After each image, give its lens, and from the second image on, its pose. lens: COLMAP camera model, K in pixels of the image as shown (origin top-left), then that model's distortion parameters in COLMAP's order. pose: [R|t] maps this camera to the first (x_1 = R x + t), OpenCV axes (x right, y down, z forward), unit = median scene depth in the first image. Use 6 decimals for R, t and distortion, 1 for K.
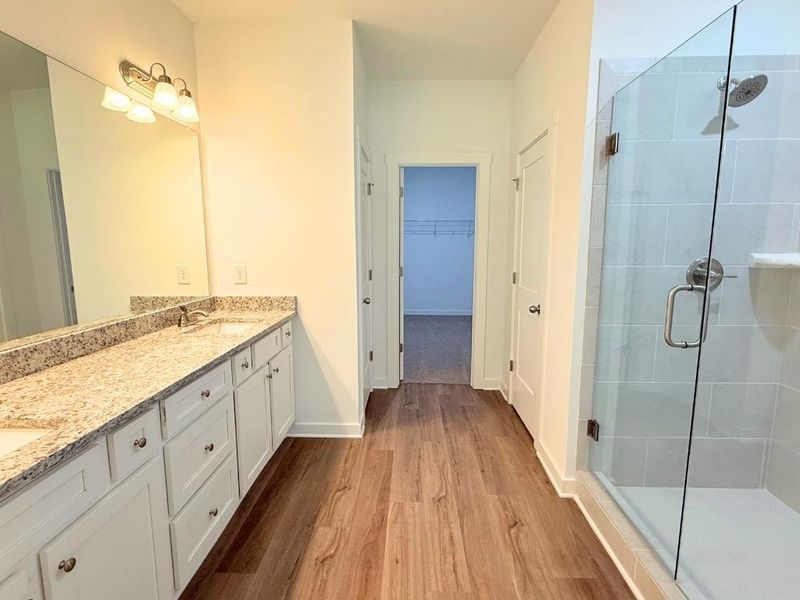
lens RADIAL K [[480.4, 0, 396.3], [0, 480.4, 297.5], [0, 0, 1]] dist [-0.001716, -0.000020]
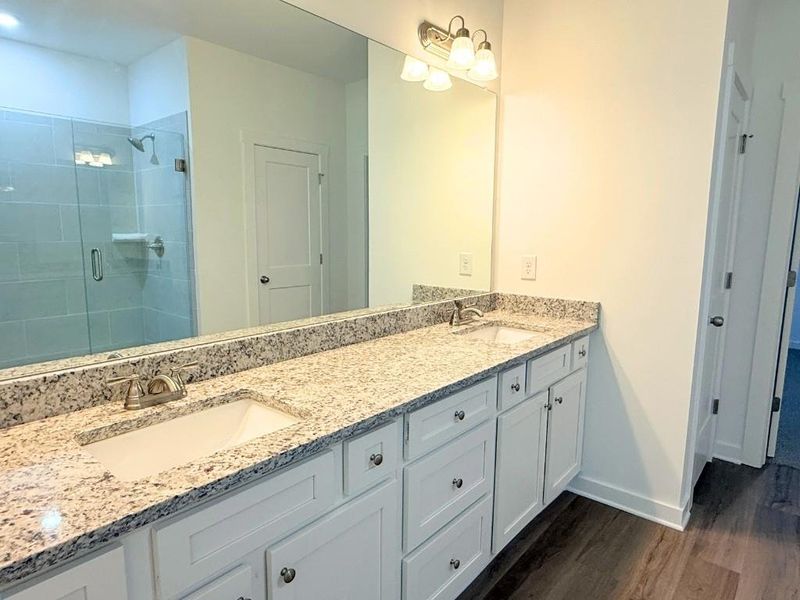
lens RADIAL K [[480.4, 0, 396.3], [0, 480.4, 297.5], [0, 0, 1]] dist [-0.001716, -0.000020]
pose [[0.783084, 0.096597, -0.614368, -0.007501], [-0.084921, 0.995219, 0.048237, -0.020544], [0.616091, 0.014399, 0.787544, 0.266687]]
